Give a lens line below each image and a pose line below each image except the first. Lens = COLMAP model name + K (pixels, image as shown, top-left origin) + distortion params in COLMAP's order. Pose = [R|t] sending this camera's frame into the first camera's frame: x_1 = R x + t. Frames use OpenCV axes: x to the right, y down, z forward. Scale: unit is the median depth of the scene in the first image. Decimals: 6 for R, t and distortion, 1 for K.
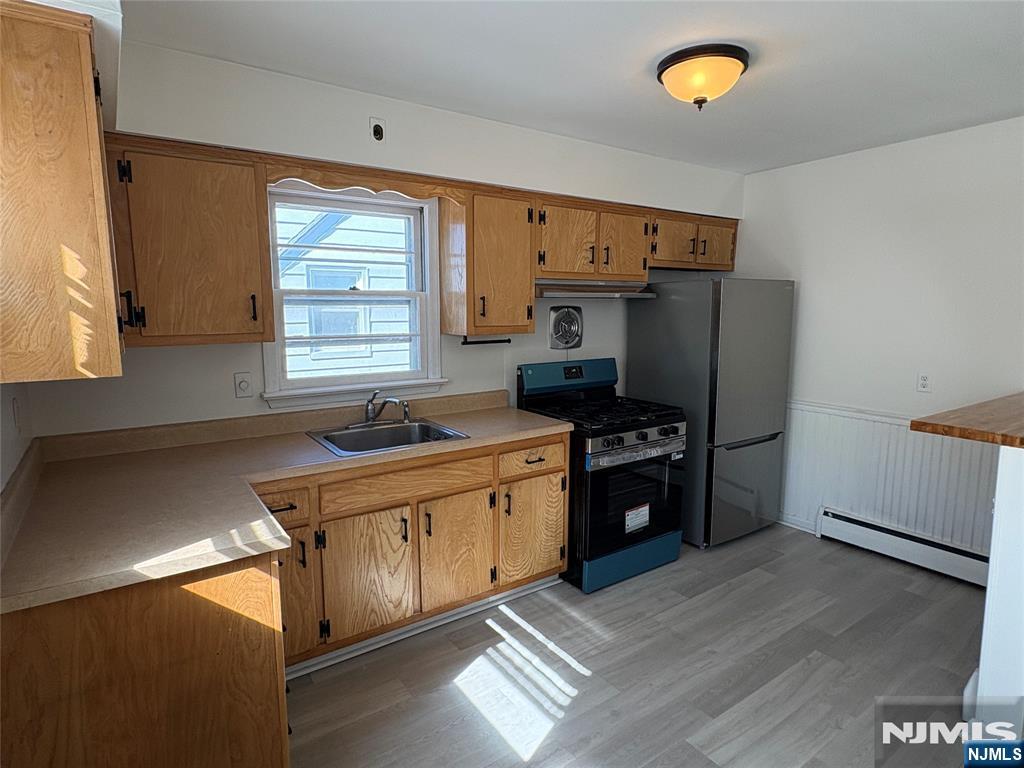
lens RADIAL K [[571.0, 0, 513.9], [0, 571.0, 385.6], [0, 0, 1]] dist [-0.008759, 0.000038]
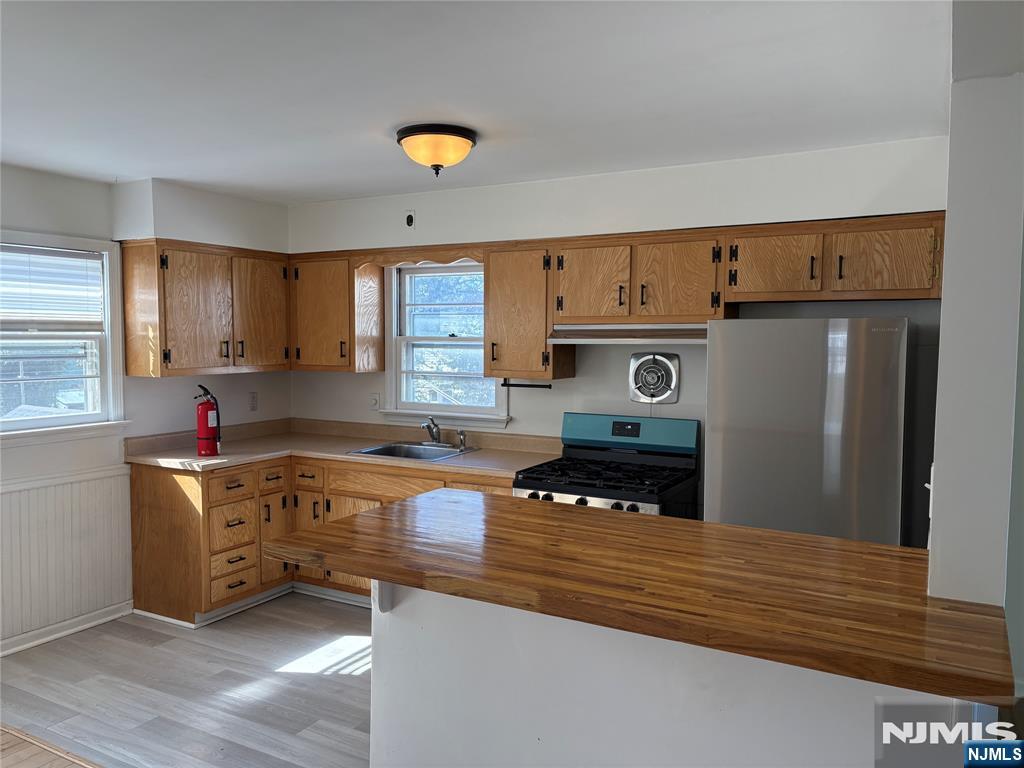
lens RADIAL K [[771.0, 0, 513.8], [0, 771.0, 384.8], [0, 0, 1]] dist [0.014967, -0.004375]
pose [[0.440058, 0.056028, -0.896220, 1.220423], [-0.131247, 0.991347, -0.002469, -0.072808], [0.888326, 0.118712, 0.443603, 0.367689]]
